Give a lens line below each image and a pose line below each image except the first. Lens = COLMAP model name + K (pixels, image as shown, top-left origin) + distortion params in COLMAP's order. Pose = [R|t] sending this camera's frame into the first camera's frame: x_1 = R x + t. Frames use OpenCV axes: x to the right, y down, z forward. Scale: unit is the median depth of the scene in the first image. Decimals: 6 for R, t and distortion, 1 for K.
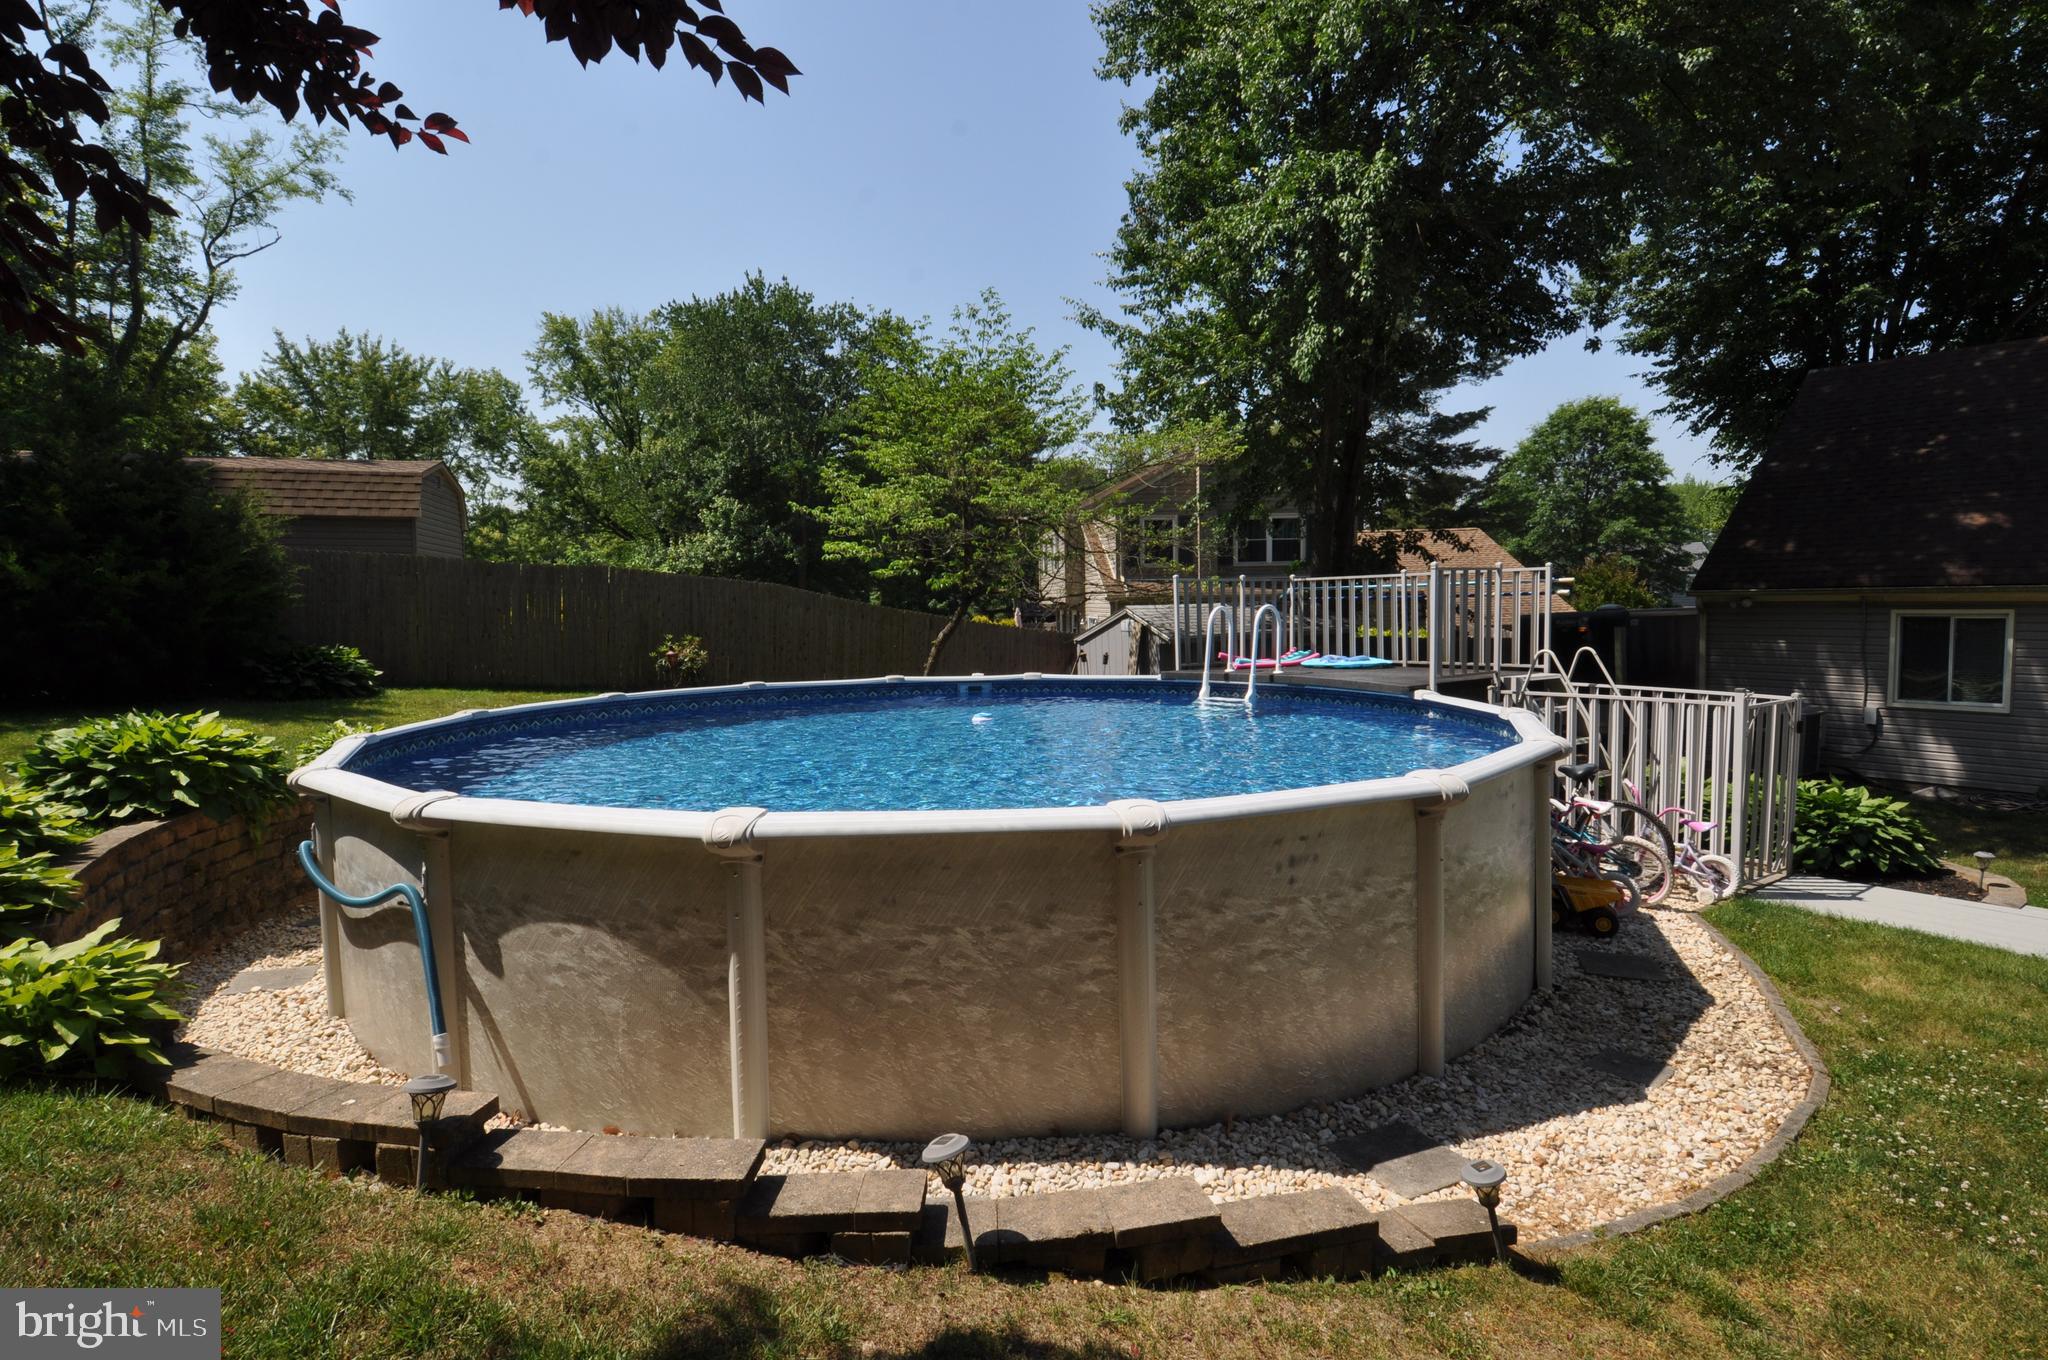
lens RADIAL K [[1055.6, 0, 1019.5], [0, 1055.6, 683.4], [0, 0, 1]] dist [0.059176, -0.063614]
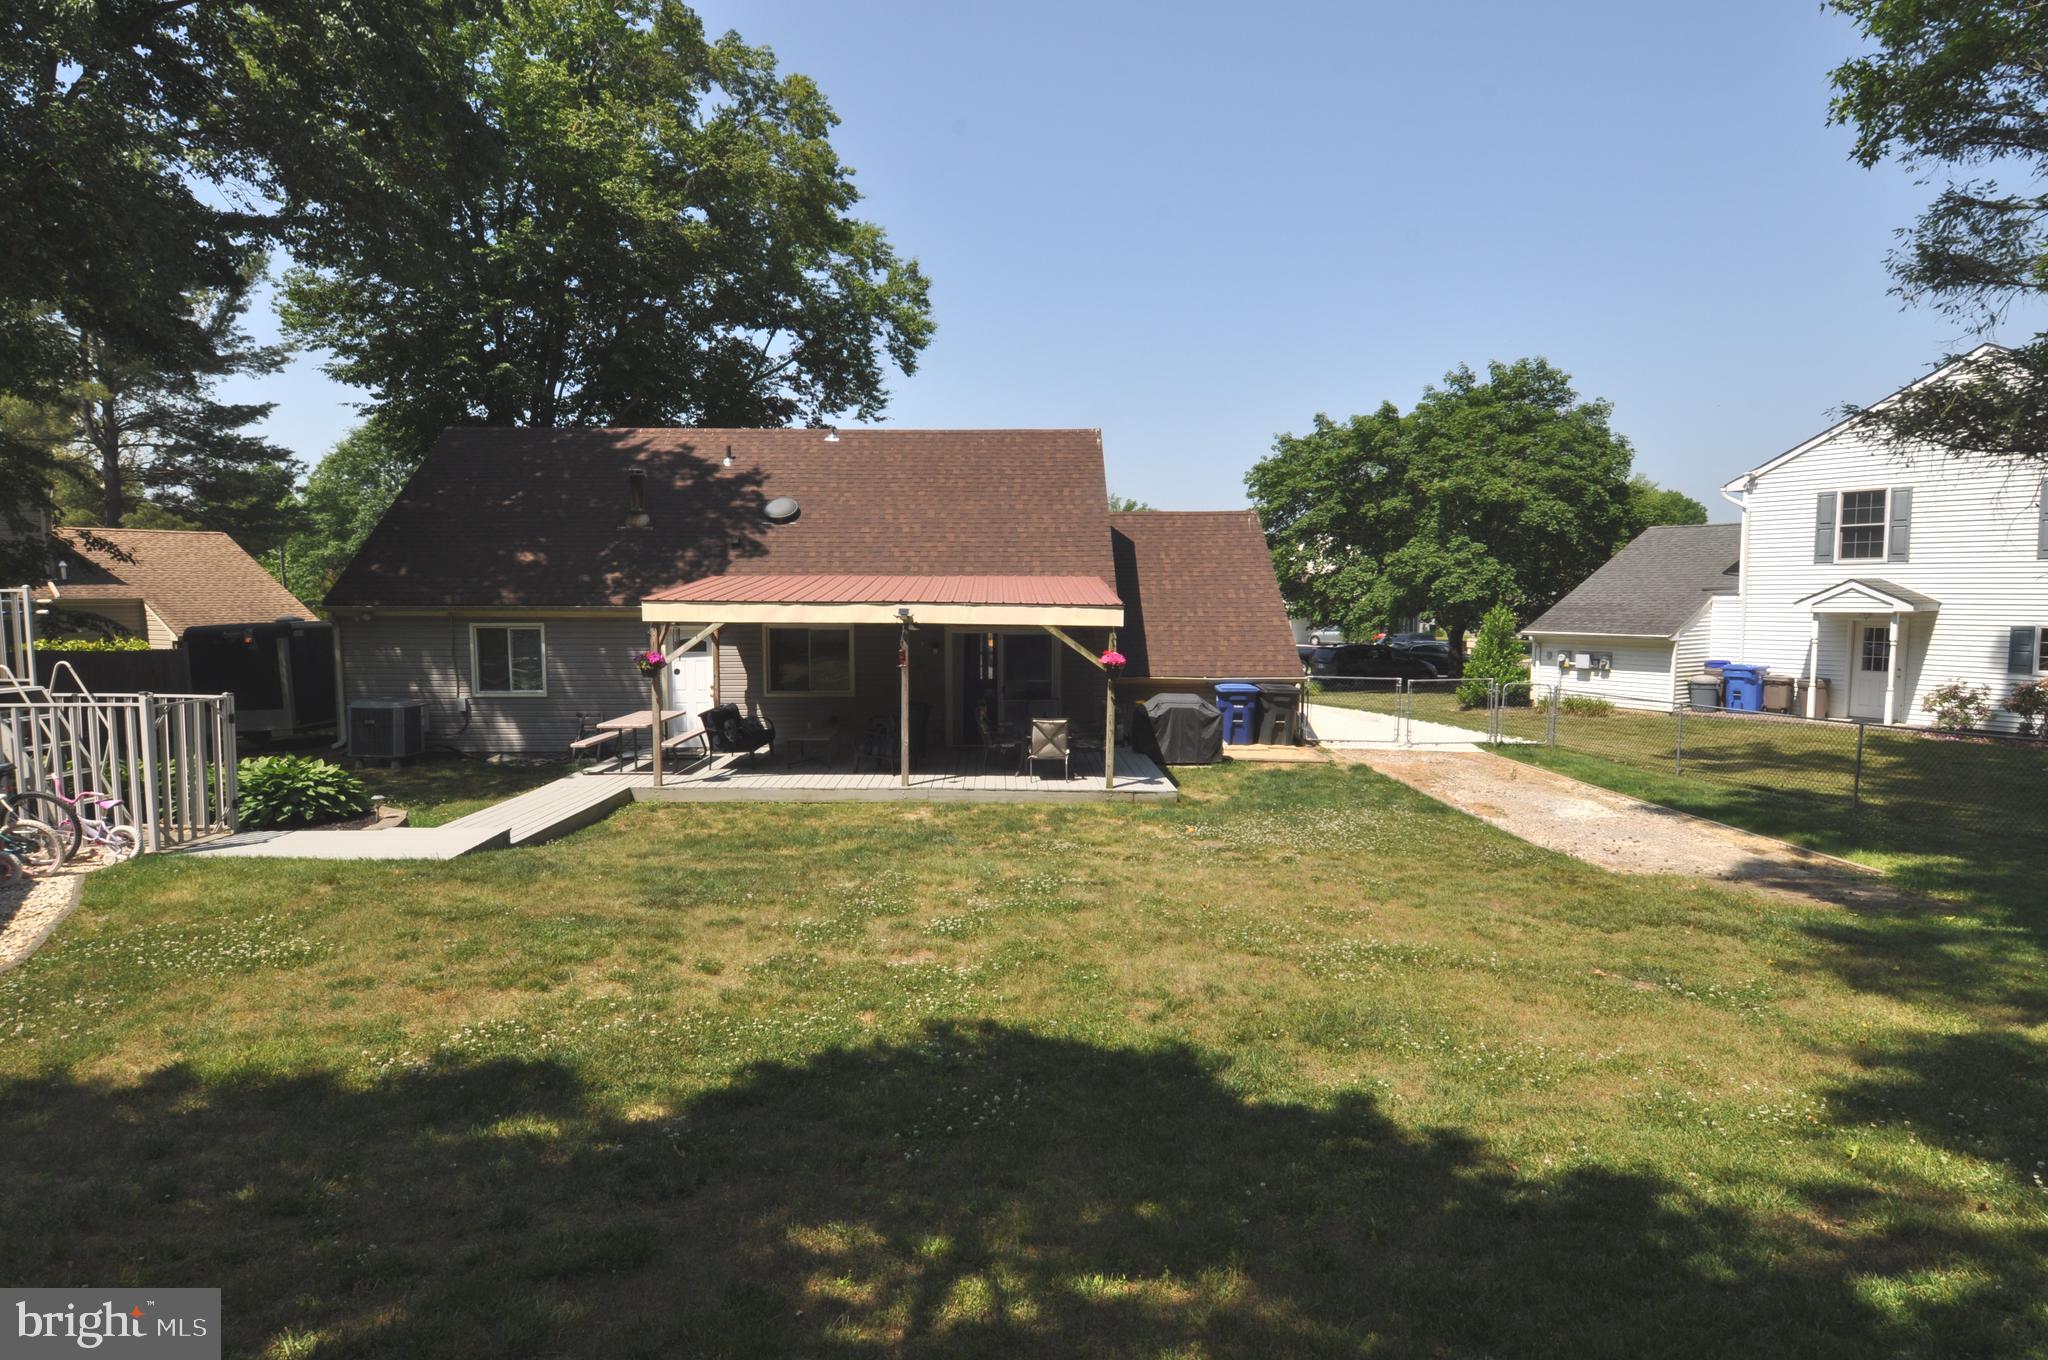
lens RADIAL K [[1055.6, 0, 1019.5], [0, 1055.6, 683.4], [0, 0, 1]] dist [0.059176, -0.063614]
pose [[0.575454, -0.049067, 0.816361, 0.132652], [0.053040, 0.998336, 0.022616, 0.011542], [-0.816112, 0.030285, 0.577099, -0.316643]]
